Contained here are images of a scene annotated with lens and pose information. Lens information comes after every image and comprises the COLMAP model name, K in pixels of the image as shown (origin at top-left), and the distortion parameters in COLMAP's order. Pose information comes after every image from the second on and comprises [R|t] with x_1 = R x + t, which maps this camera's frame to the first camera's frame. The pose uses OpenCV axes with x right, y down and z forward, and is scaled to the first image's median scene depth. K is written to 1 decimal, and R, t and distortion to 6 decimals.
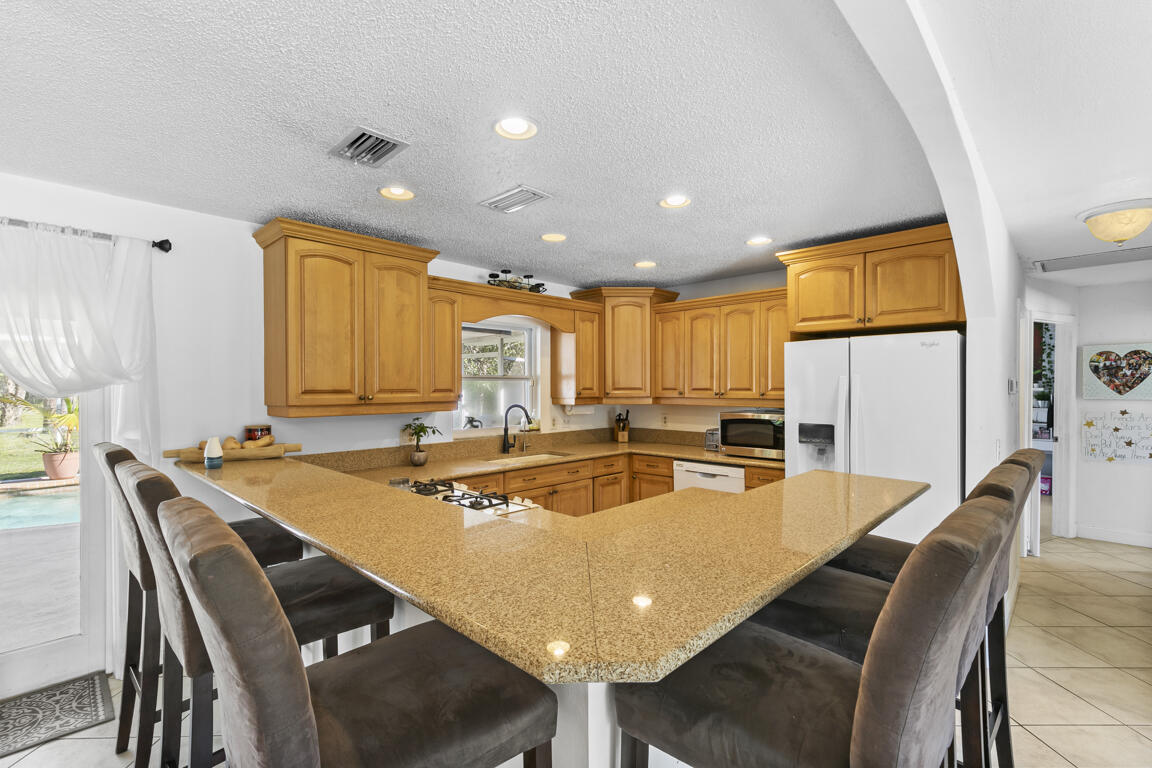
lens RADIAL K [[518.3, 0, 582.3], [0, 518.3, 388.8], [0, 0, 1]] dist [0.002033, -0.000955]
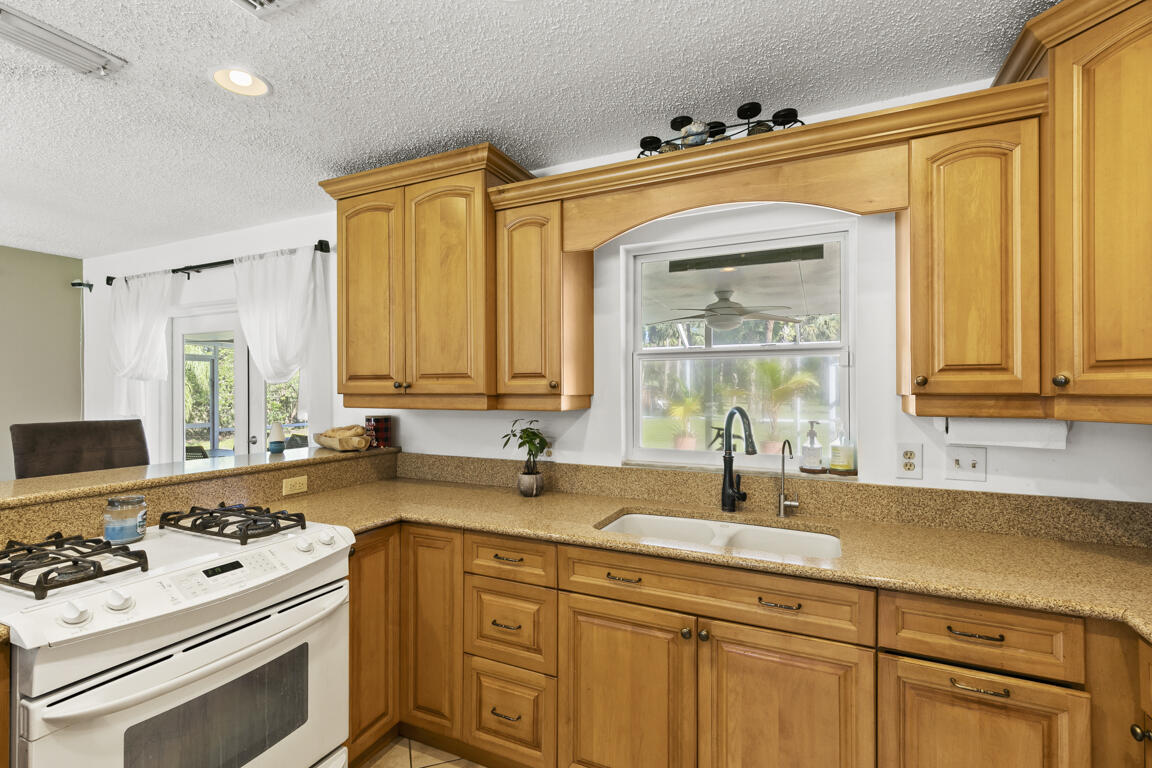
lens RADIAL K [[518.3, 0, 577.1], [0, 518.3, 387.7], [0, 0, 1]] dist [0.002033, -0.000955]
pose [[0.319513, -0.002013, -0.947580, 0.283853], [-0.004678, 0.999982, -0.003702, 0.017503], [0.947570, 0.005615, 0.319498, 0.797388]]
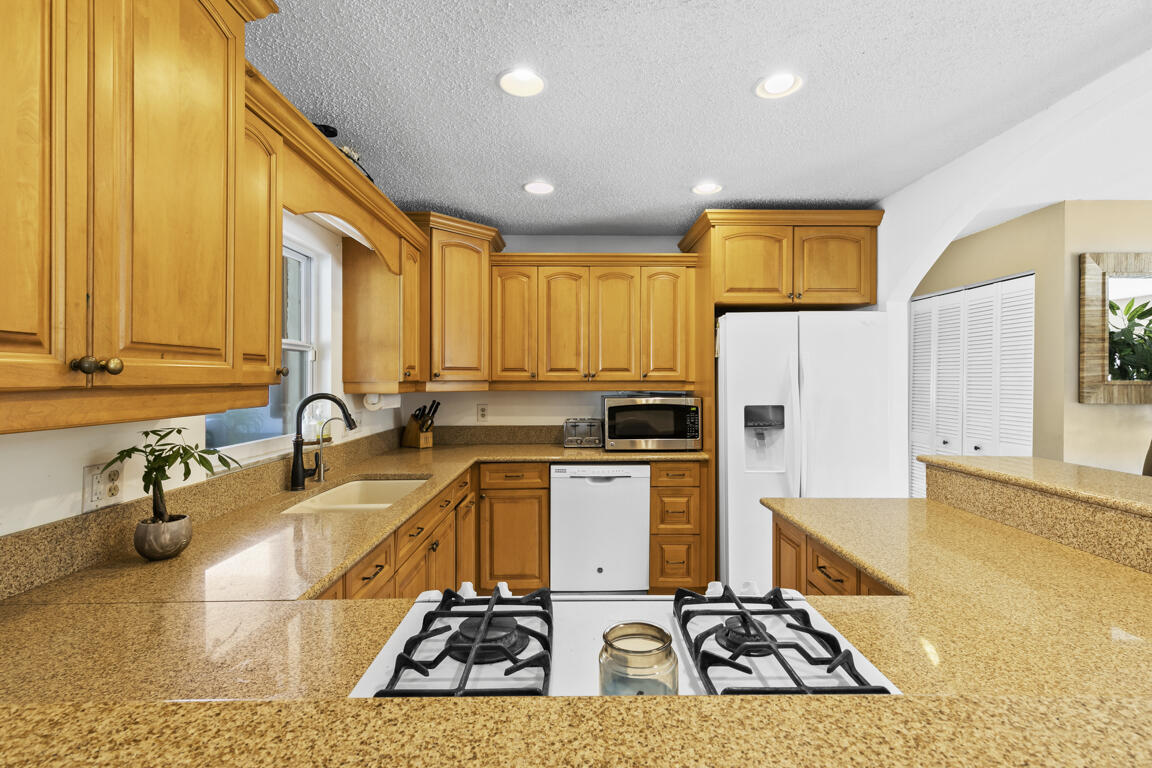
lens RADIAL K [[518.3, 0, 580.1], [0, 518.3, 375.5], [0, 0, 1]] dist [0.002033, -0.000955]
pose [[0.714550, 0.005703, 0.699561, -0.340388], [0.002628, 0.999938, -0.010836, 0.020724], [-0.699579, 0.009581, 0.714491, 0.487598]]
